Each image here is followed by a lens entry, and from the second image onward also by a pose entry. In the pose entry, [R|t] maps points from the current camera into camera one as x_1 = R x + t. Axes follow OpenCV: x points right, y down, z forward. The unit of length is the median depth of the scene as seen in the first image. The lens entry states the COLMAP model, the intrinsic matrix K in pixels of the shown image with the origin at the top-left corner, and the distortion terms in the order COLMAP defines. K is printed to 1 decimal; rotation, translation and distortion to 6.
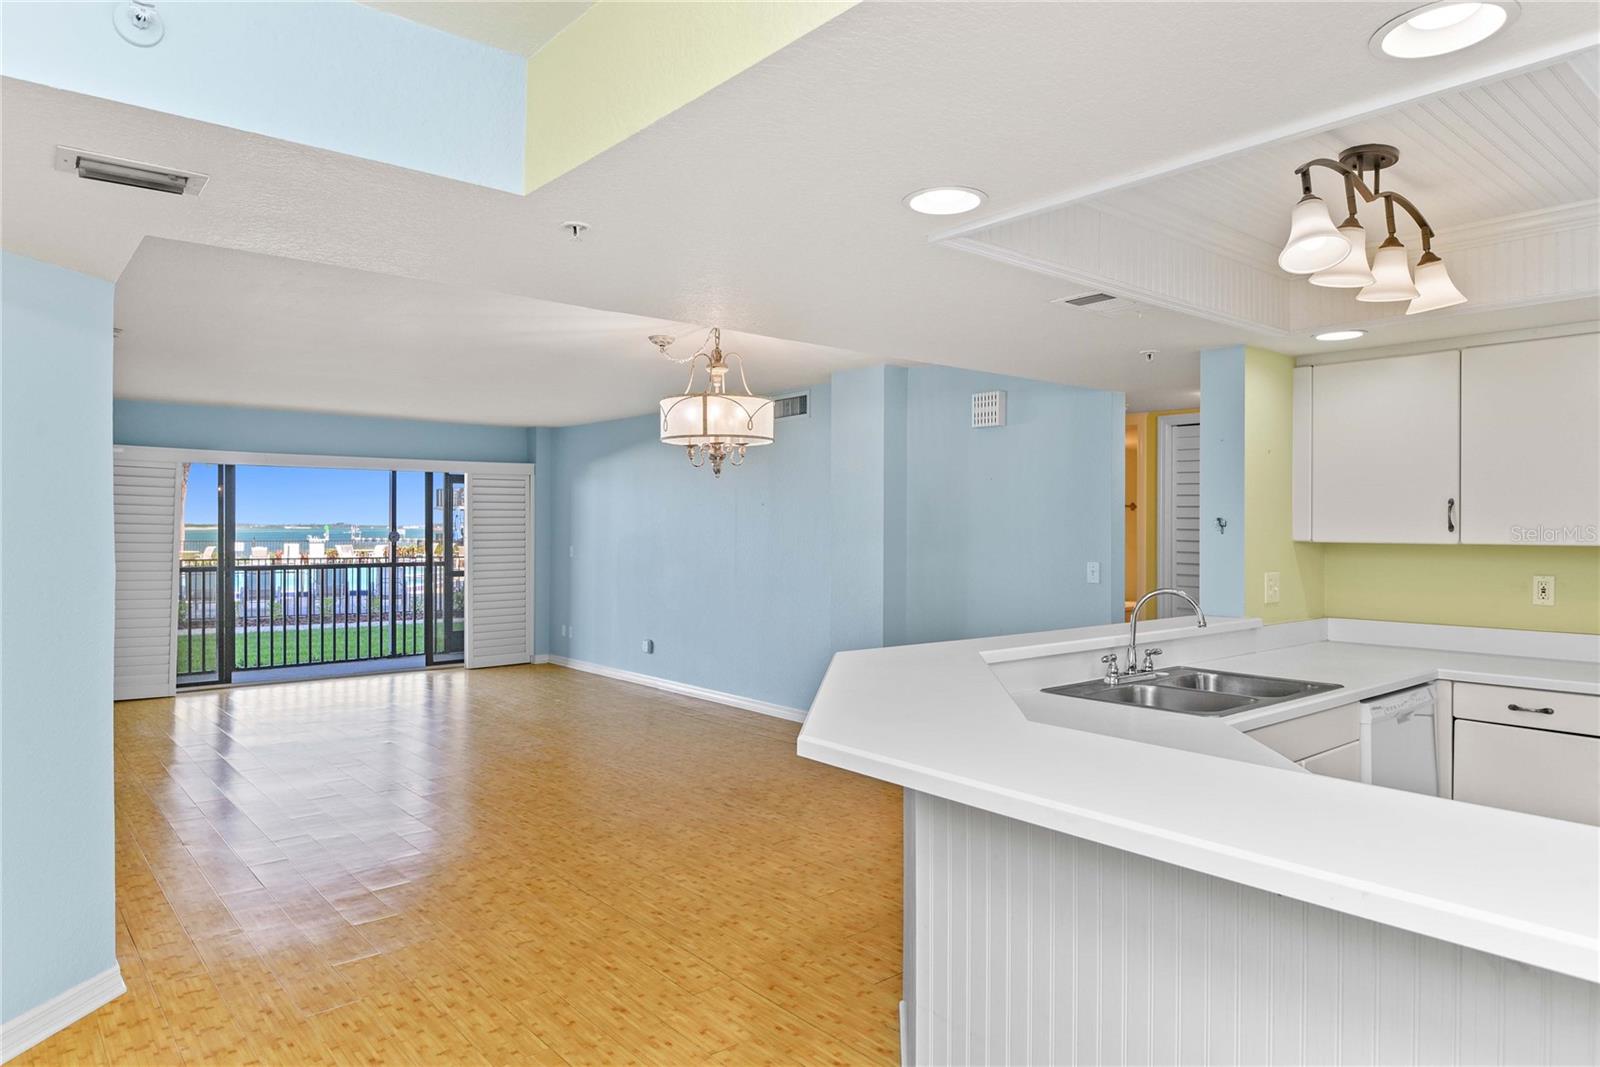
lens RADIAL K [[977.5, 0, 805.8], [0, 977.5, 525.1], [0, 0, 1]] dist [0.021798, -0.007807]
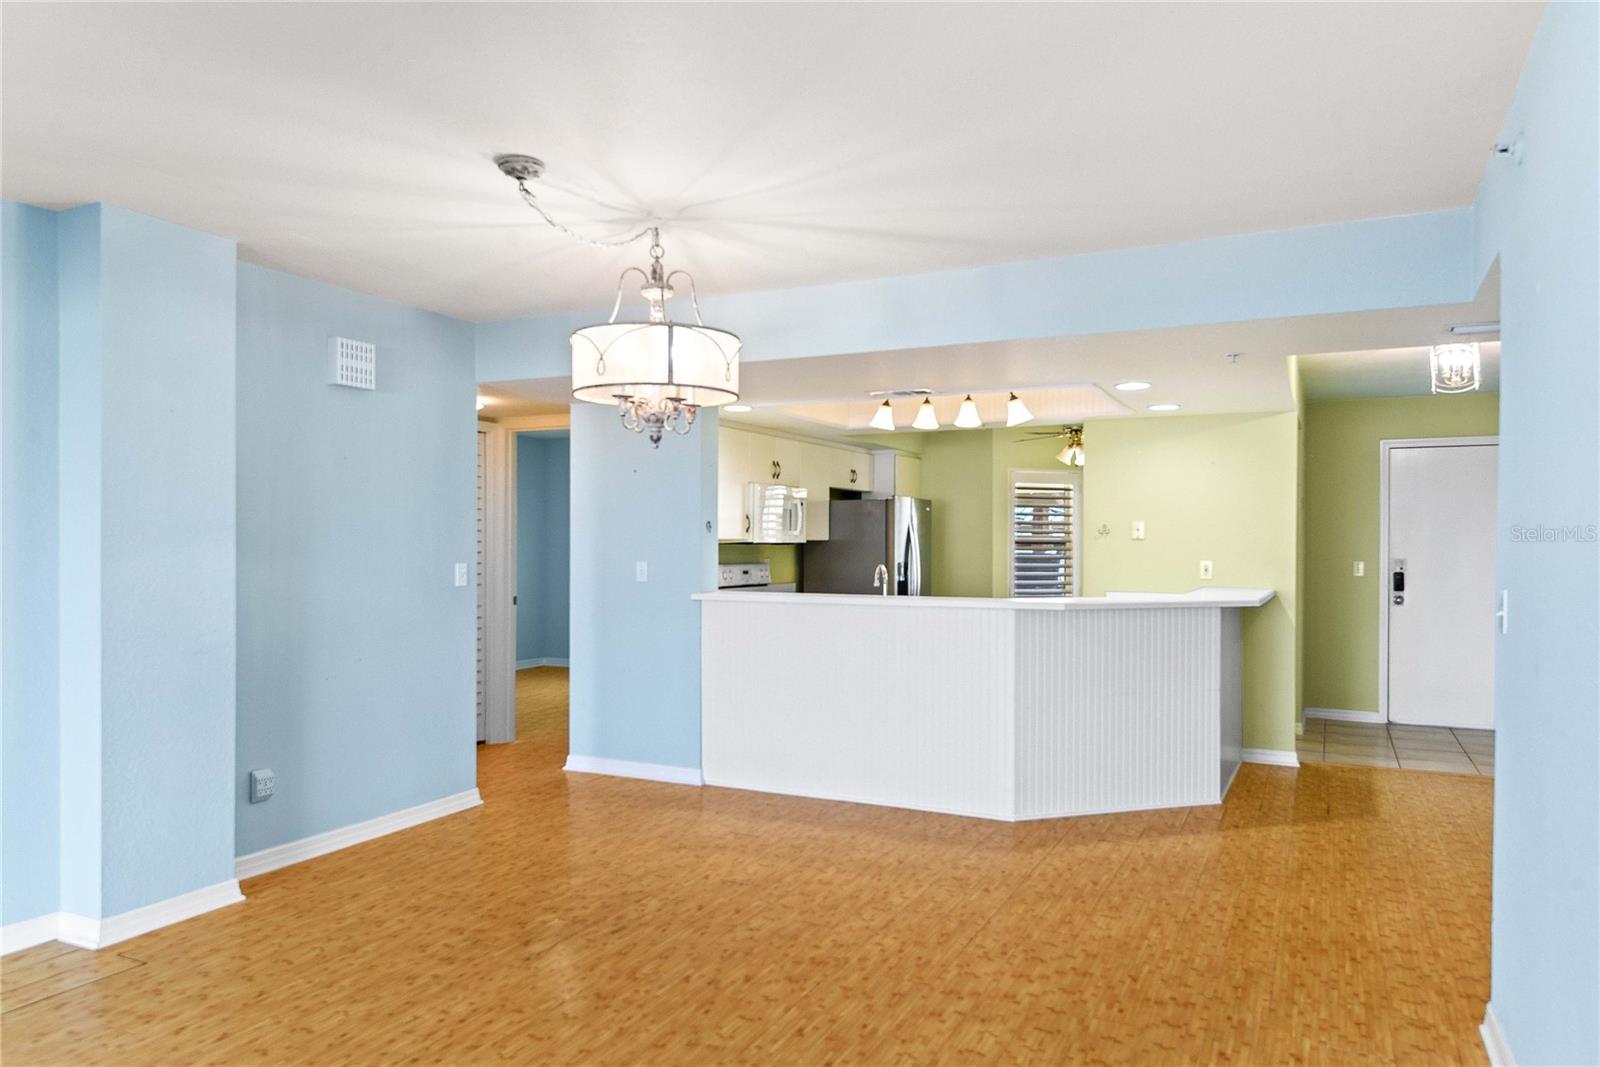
lens RADIAL K [[1073.4, 0, 798.5], [0, 1073.4, 547.9], [0, 0, 1]] dist [0.020548, -0.002357]
pose [[-0.392958, -0.006766, 0.919531, -0.883207], [-0.005155, 0.999973, 0.005155, 0.019095], [-0.919542, -0.002714, -0.392983, 1.283204]]
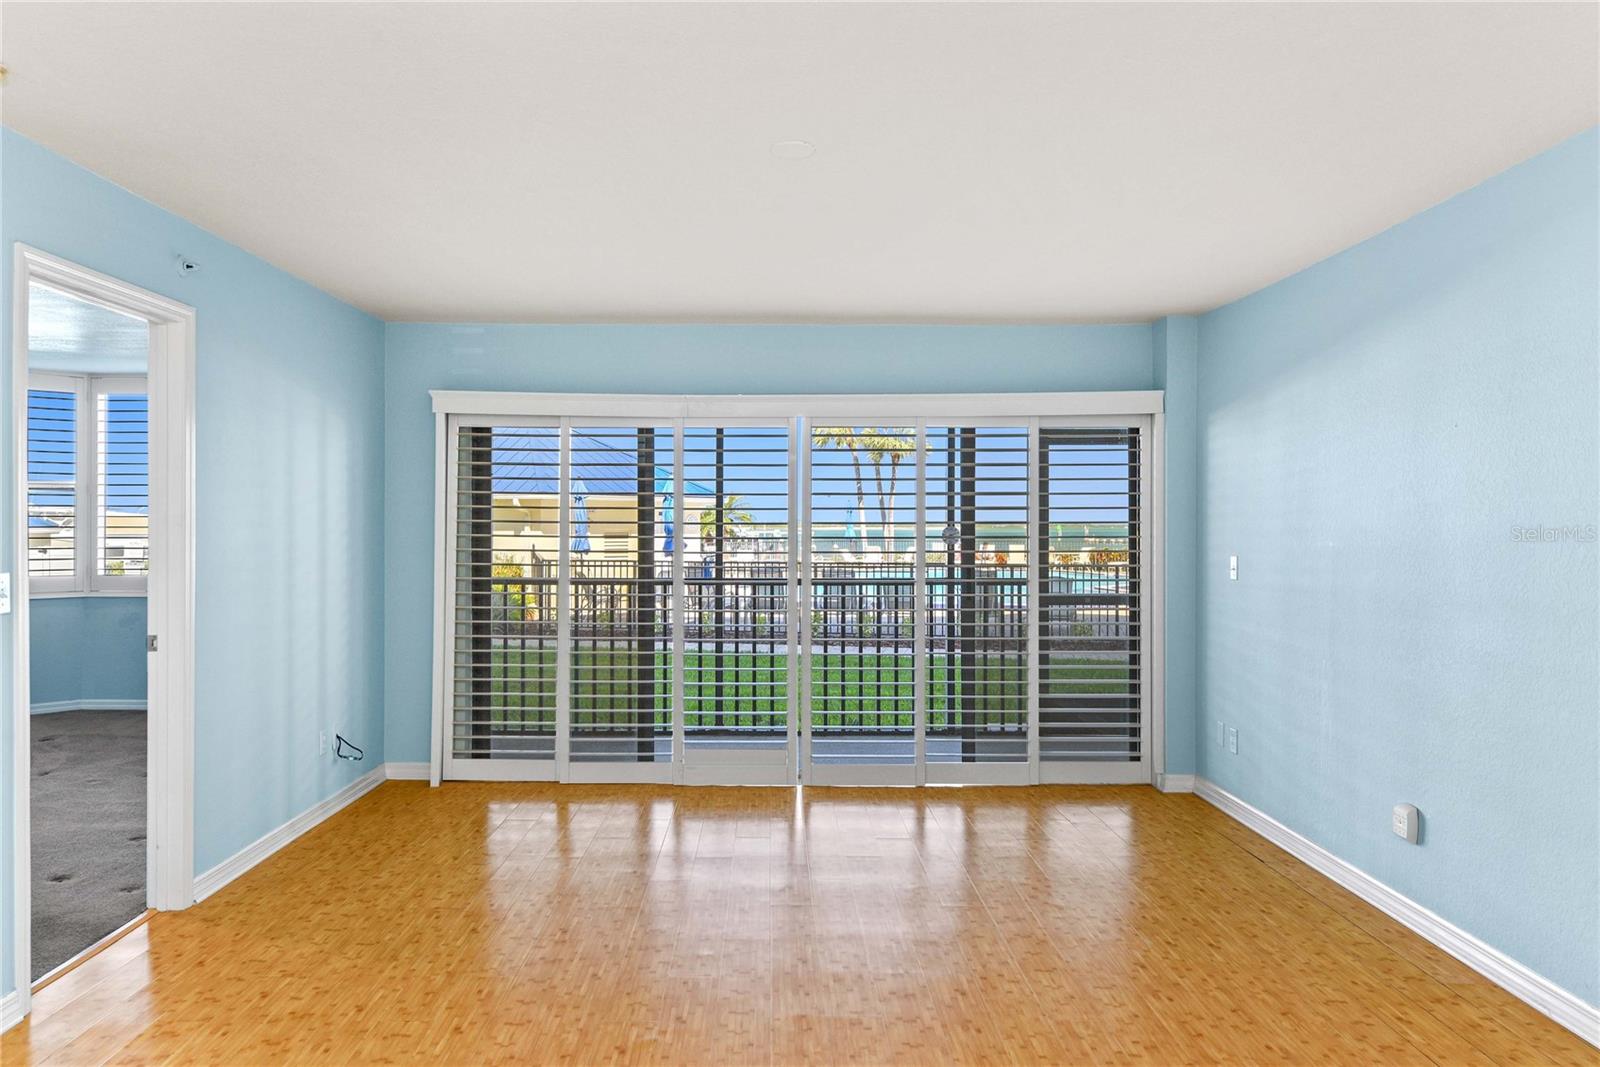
lens RADIAL K [[1137.3, 0, 779.4], [0, 1137.3, 530.1], [0, 0, 1]] dist [0.025202, -0.012855]
pose [[0.764988, 0.001592, -0.644043, -0.117387], [0.000725, 0.999994, 0.003333, 0.014647], [0.644044, -0.003017, 0.764982, 0.954946]]
